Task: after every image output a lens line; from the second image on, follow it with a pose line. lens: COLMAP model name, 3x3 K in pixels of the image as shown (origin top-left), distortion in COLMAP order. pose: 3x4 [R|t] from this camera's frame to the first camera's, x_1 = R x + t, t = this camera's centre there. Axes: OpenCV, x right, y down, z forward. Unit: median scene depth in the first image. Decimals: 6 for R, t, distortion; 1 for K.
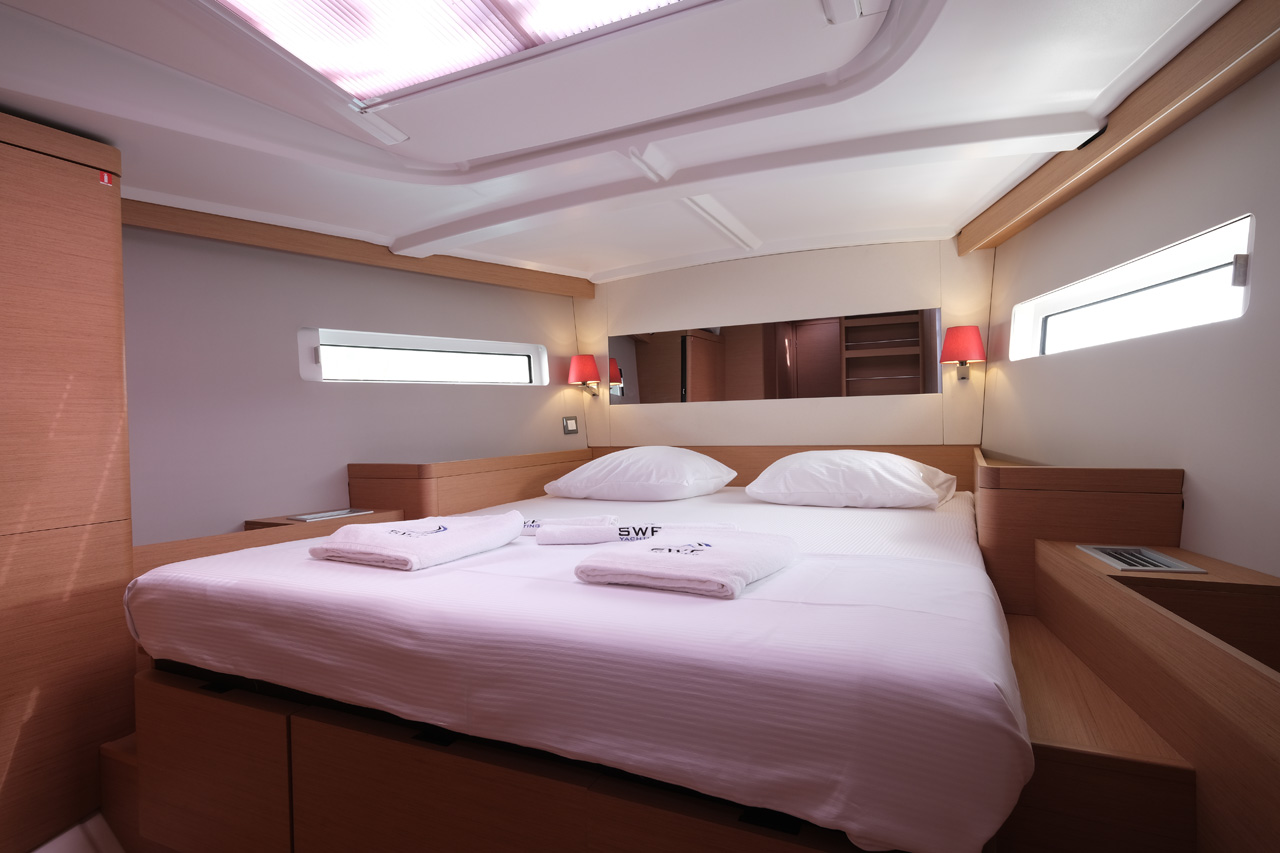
lens RADIAL K [[670.3, 0, 640.0], [0, 670.3, 426.5], [0, 0, 1]] dist [-0.003347, 0.000164]
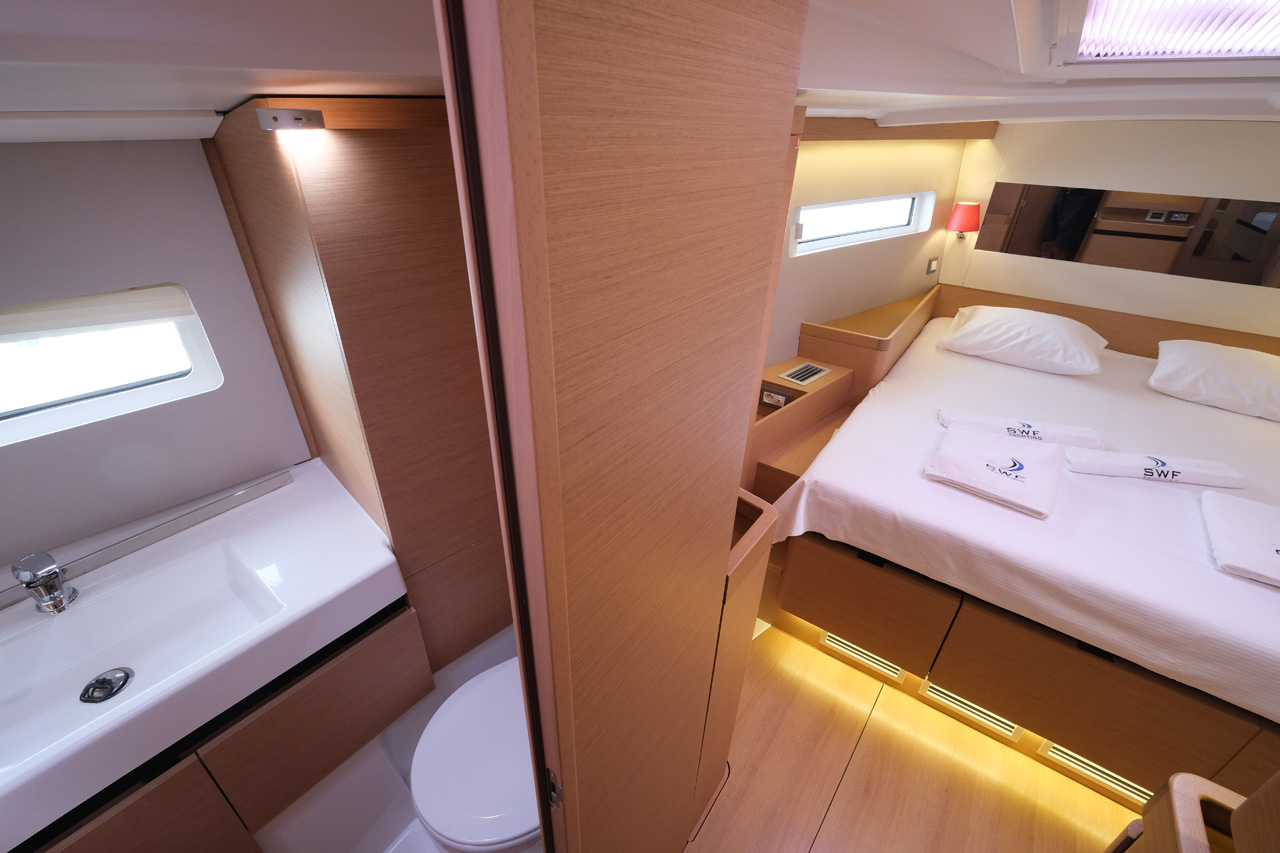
lens RADIAL K [[551.3, 0, 658.5], [0, 551.3, 432.1], [0, 0, 1]] dist [-0.001372, 0.000071]
pose [[0.984660, 0.124780, -0.121960, -0.611422], [-0.050488, 0.872836, 0.485396, -0.275285], [0.167019, -0.471792, 0.865746, -0.017943]]
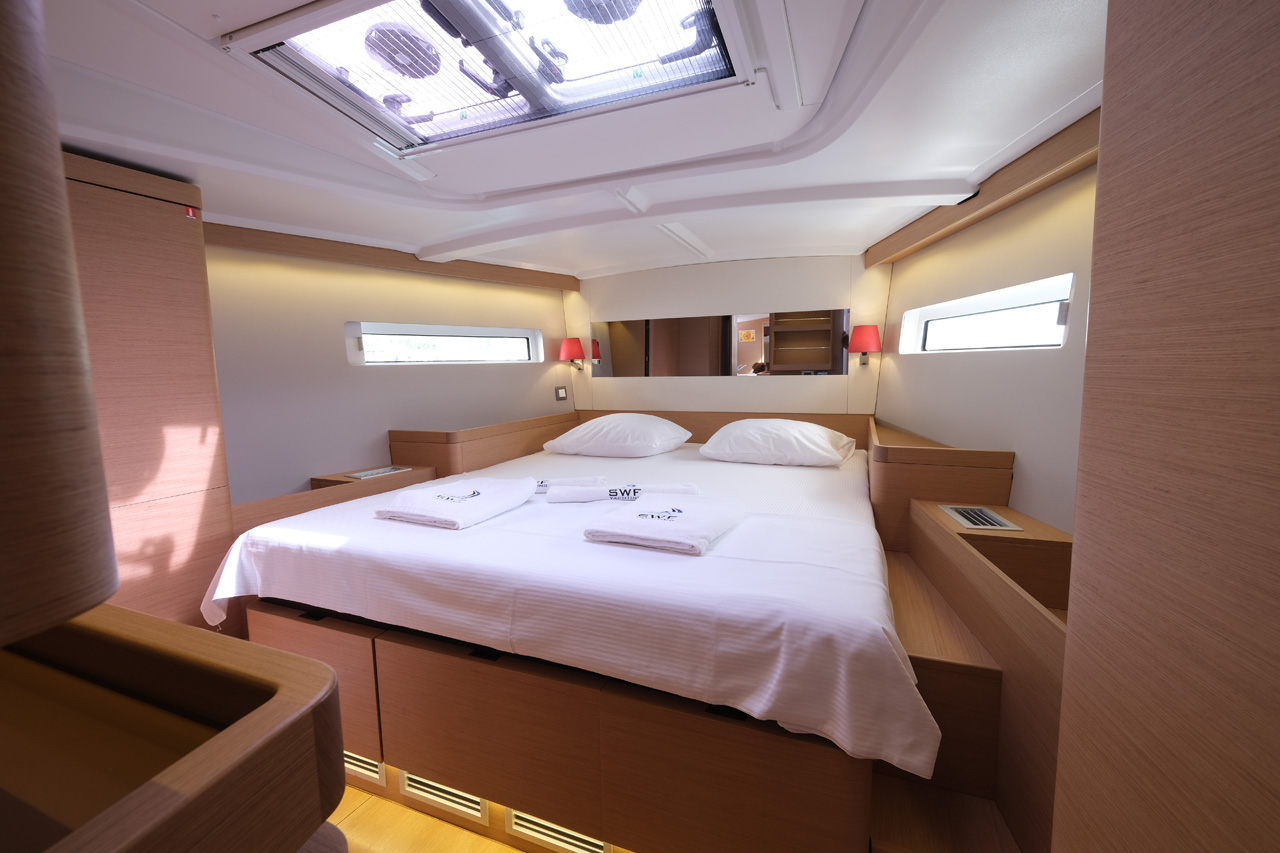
lens RADIAL K [[538.4, 0, 640.0], [0, 538.4, 426.5], [0, 0, 1]] dist [-0.009098, 0.000747]
pose [[0.998069, 0.001506, 0.062105, -0.027558], [-0.007379, 0.995502, 0.094448, -0.056829], [-0.061683, -0.094723, 0.993591, -0.042059]]
